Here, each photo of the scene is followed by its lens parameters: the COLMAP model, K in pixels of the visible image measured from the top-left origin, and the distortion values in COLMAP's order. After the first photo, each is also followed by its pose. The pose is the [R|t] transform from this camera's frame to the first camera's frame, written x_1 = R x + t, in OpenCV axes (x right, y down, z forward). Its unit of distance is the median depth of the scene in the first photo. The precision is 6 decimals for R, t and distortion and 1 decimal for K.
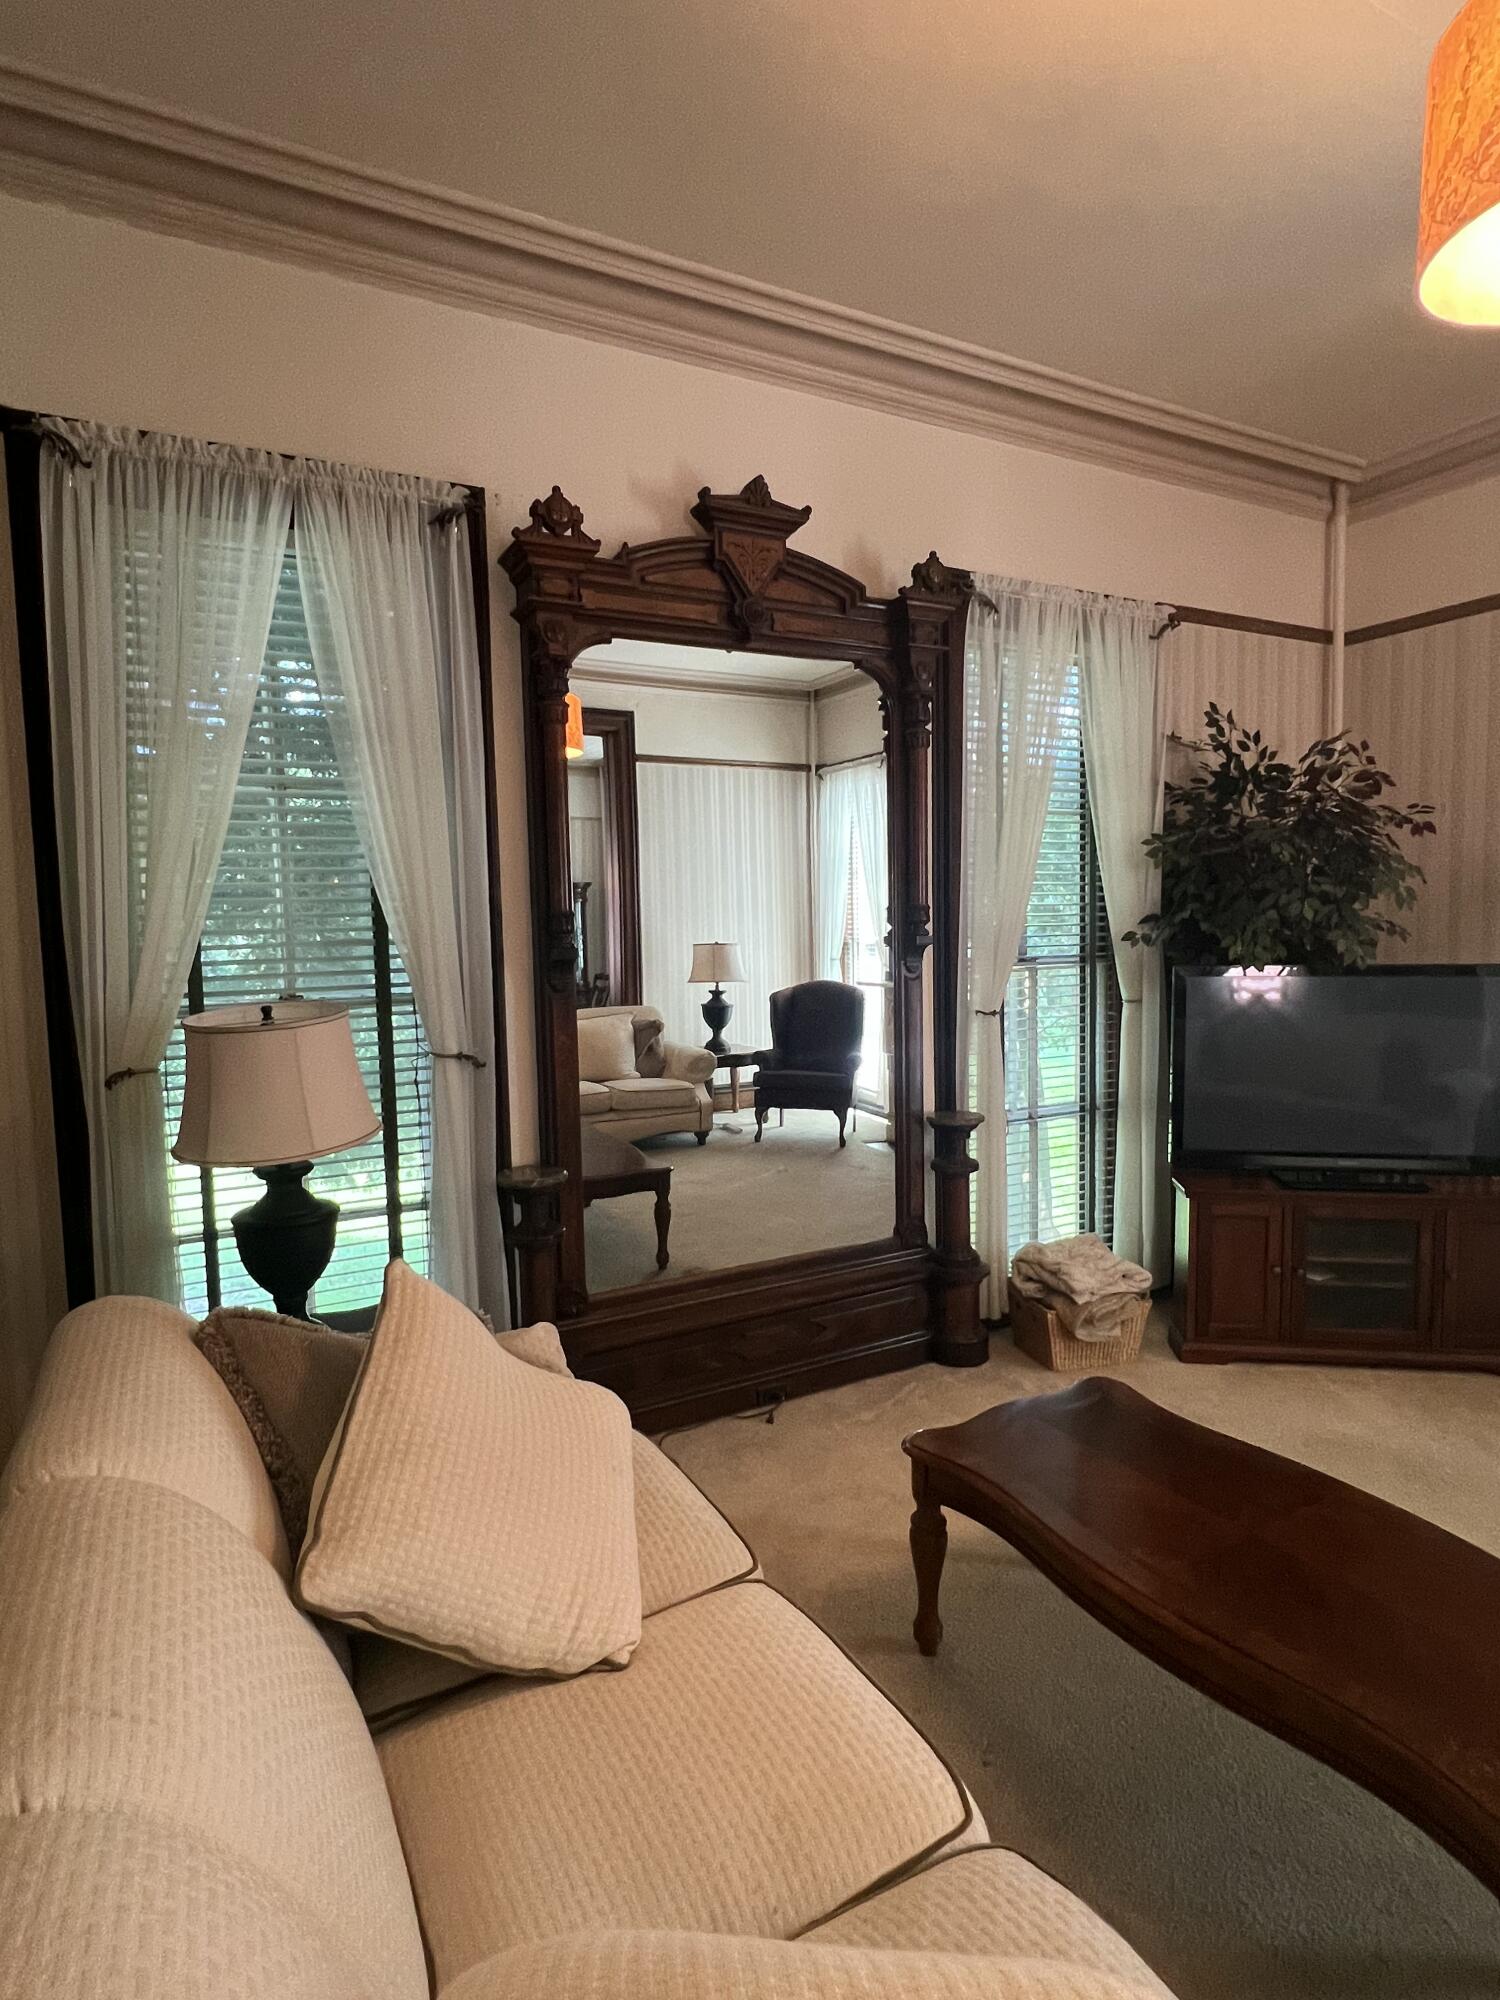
lens RADIAL K [[1079.3, 0, 743.6], [0, 1079.3, 1002.4], [0, 0, 1]] dist [0.002050, -0.000025]
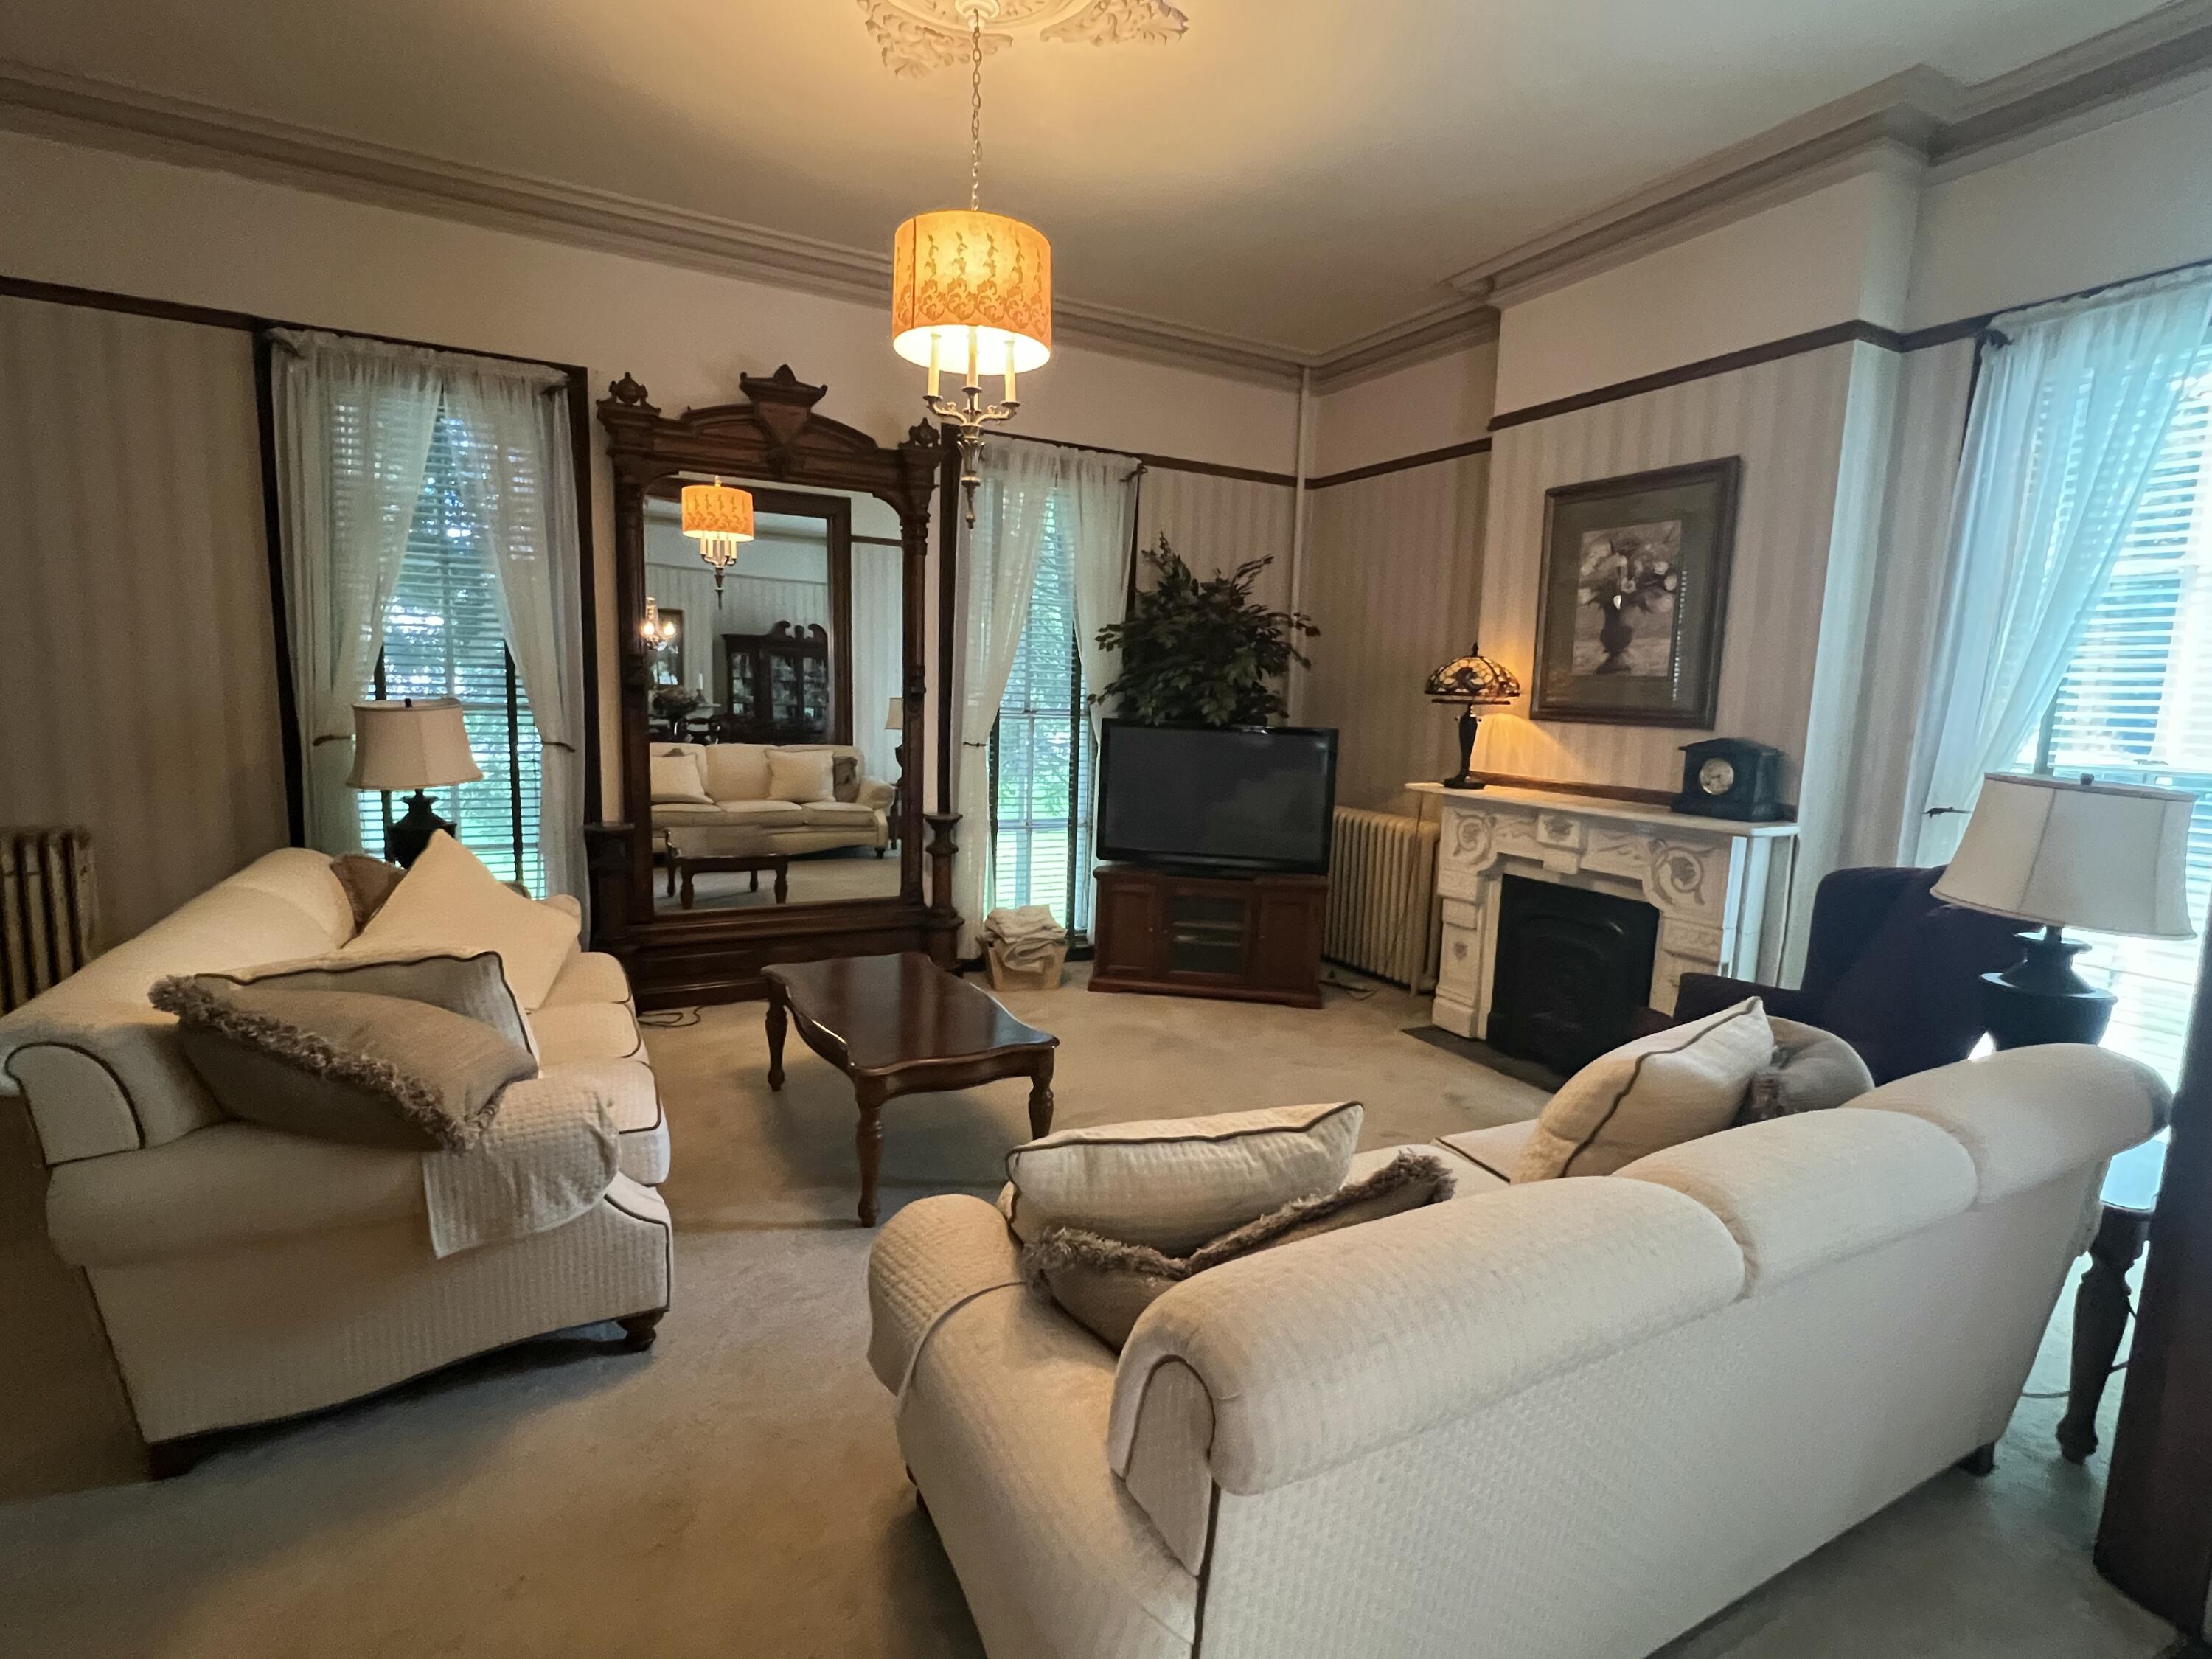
lens RADIAL K [[1061.3, 0, 1106.6], [0, 1061.3, 835.7], [0, 0, 1]] dist [-0.000344, 0.000648]
pose [[0.998562, 0.053416, 0.004533, 0.425053], [-0.053591, 0.996807, 0.059193, 0.039355], [-0.001357, -0.059351, 0.998236, -0.429976]]
